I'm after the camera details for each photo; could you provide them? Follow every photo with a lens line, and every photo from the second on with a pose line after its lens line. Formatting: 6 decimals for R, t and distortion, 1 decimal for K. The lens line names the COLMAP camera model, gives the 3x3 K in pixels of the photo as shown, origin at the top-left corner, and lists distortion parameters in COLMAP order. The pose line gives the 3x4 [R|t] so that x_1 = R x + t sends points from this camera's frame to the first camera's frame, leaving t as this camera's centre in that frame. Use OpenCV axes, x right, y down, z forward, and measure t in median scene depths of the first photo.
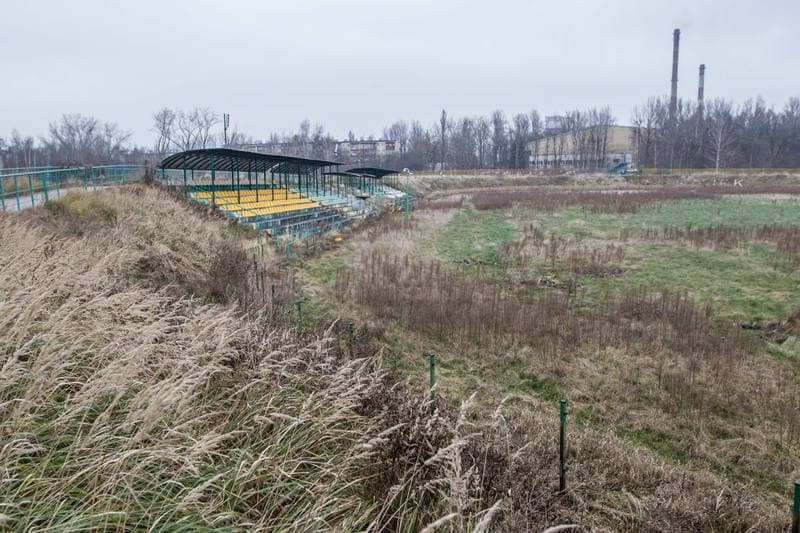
lens RADIAL K [[633.2, 0, 398.1], [0, 633.2, 267.3], [0, 0, 1]] dist [0.001988, -0.004483]
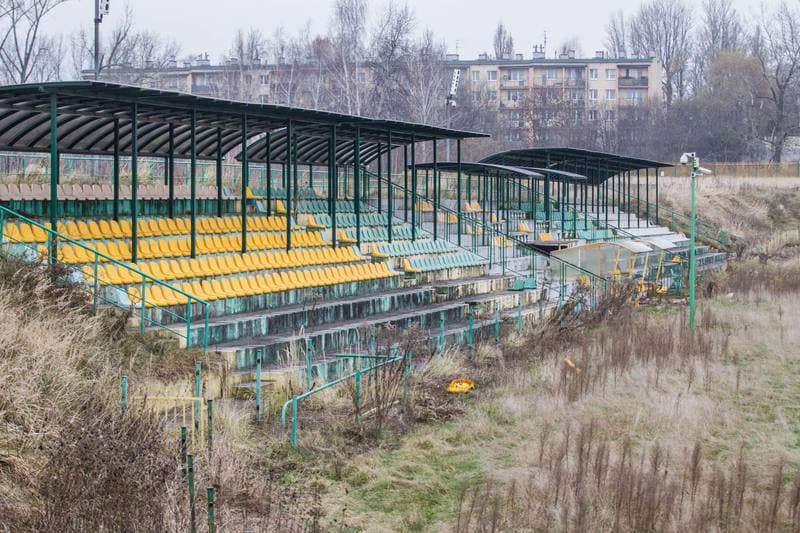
lens RADIAL K [[633.2, 0, 404.0], [0, 633.2, 247.6], [0, 0, 1]] dist [0.001988, -0.004483]
pose [[0.972419, -0.020378, -0.232350, -0.050687], [-0.032545, 0.974577, -0.221678, -0.041863], [0.230961, 0.223126, 0.947033, 0.713915]]
